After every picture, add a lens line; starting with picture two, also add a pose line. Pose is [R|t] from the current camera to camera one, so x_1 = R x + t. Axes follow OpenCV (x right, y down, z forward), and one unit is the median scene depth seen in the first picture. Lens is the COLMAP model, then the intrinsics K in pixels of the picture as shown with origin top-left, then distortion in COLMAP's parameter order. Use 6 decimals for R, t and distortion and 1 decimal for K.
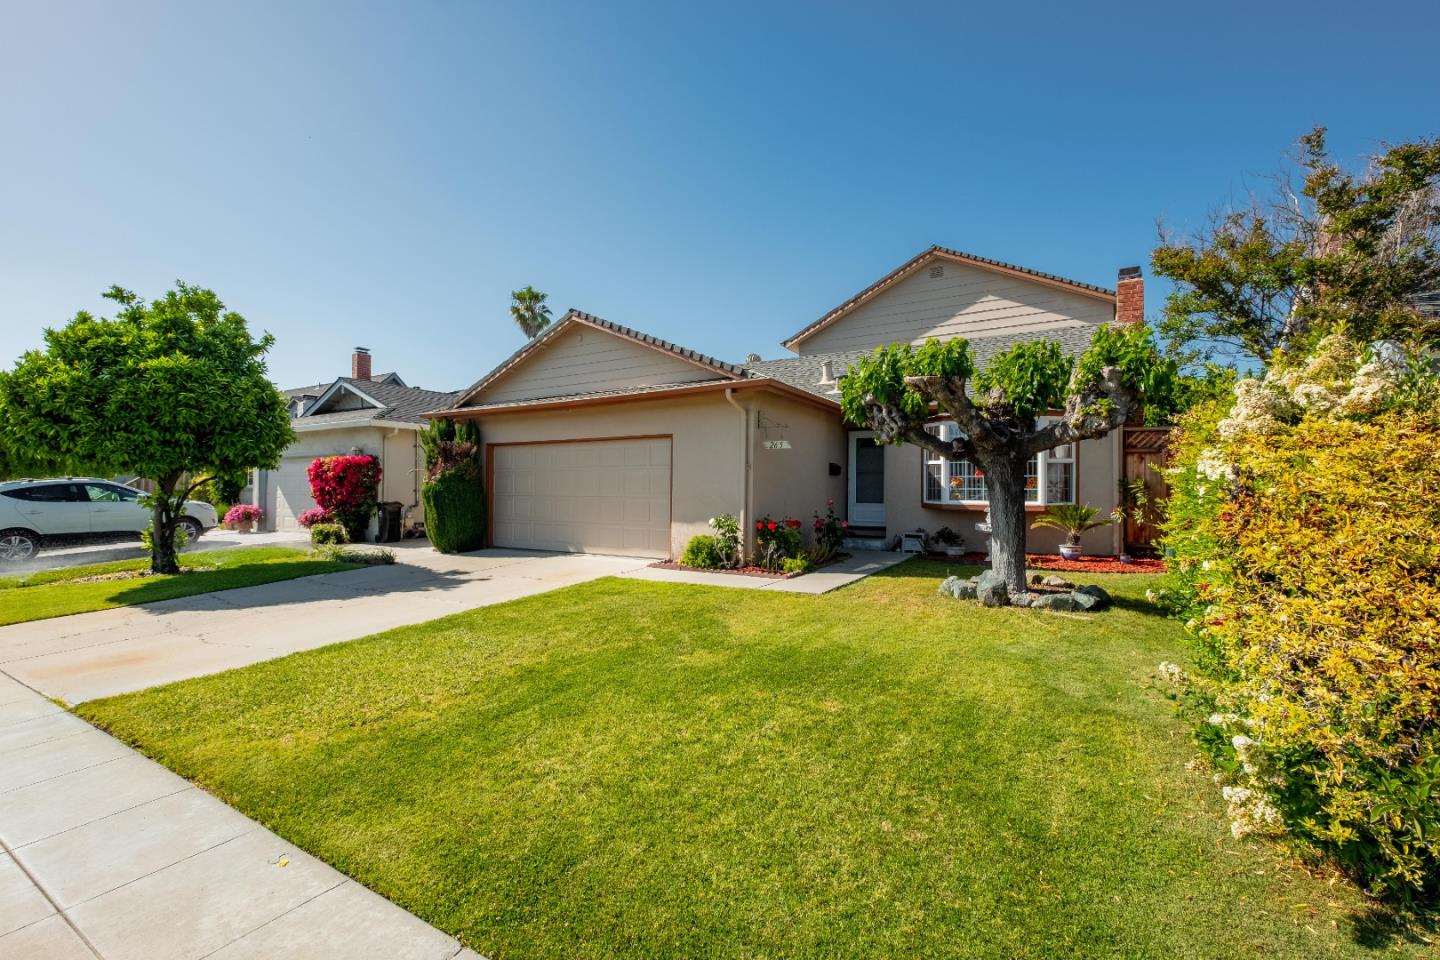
lens RADIAL K [[642.0, 0, 732.1], [0, 642.0, 471.7], [0, 0, 1]] dist [-0.005228, -0.000987]
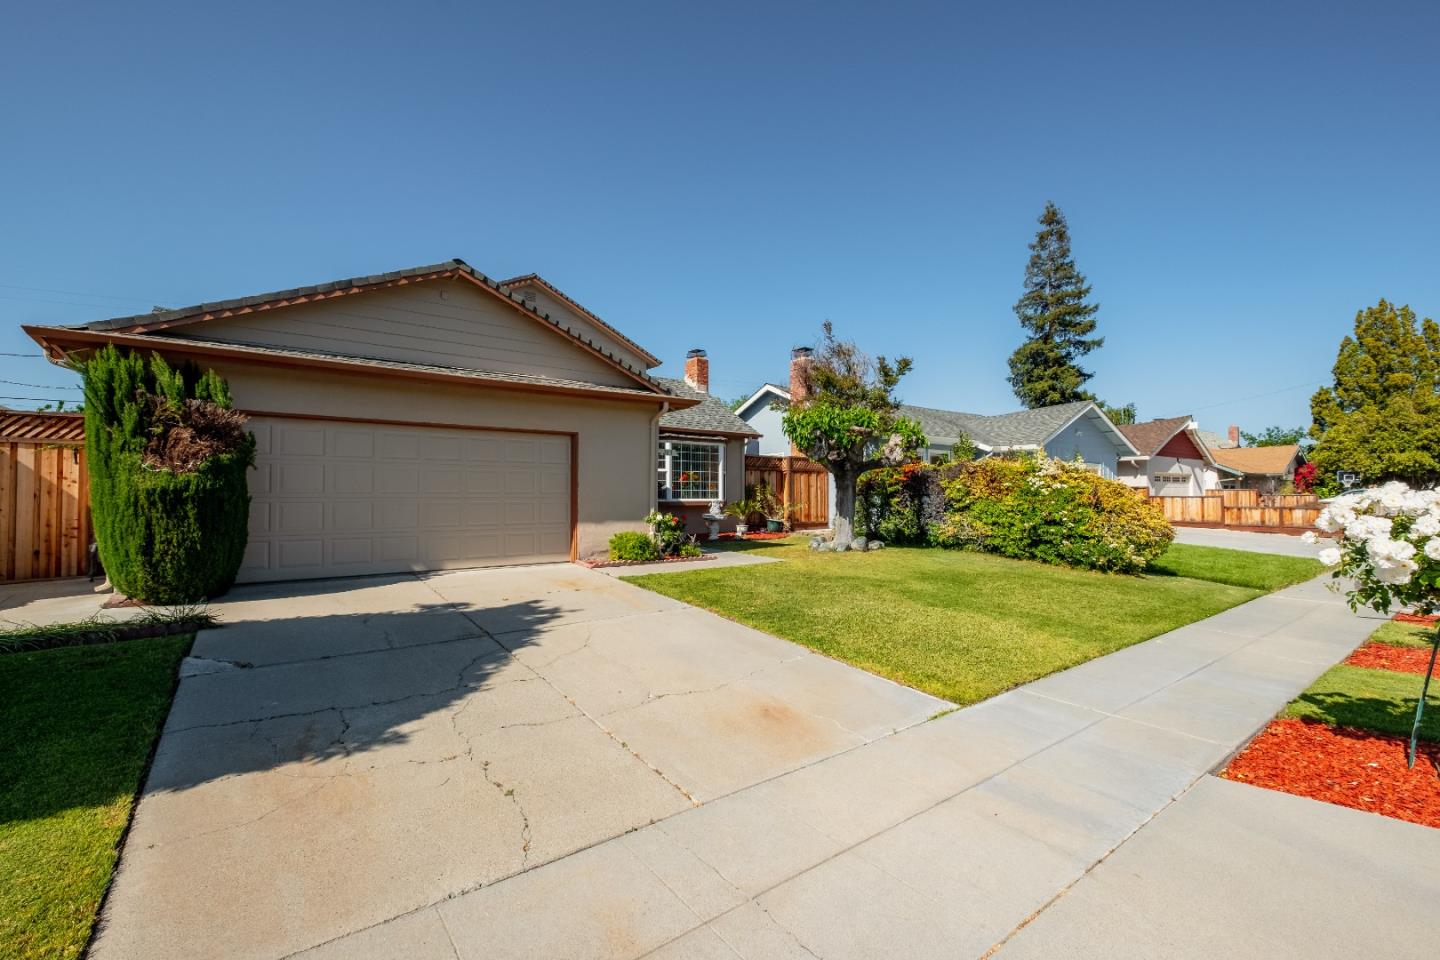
lens RADIAL K [[642.0, 0, 732.1], [0, 642.0, 471.7], [0, 0, 1]] dist [-0.005228, -0.000987]
pose [[0.332838, 0.031609, 0.942454, -0.912139], [-0.028864, 0.999311, -0.023322, 0.015645], [-0.942542, -0.019440, 0.333521, 0.434561]]
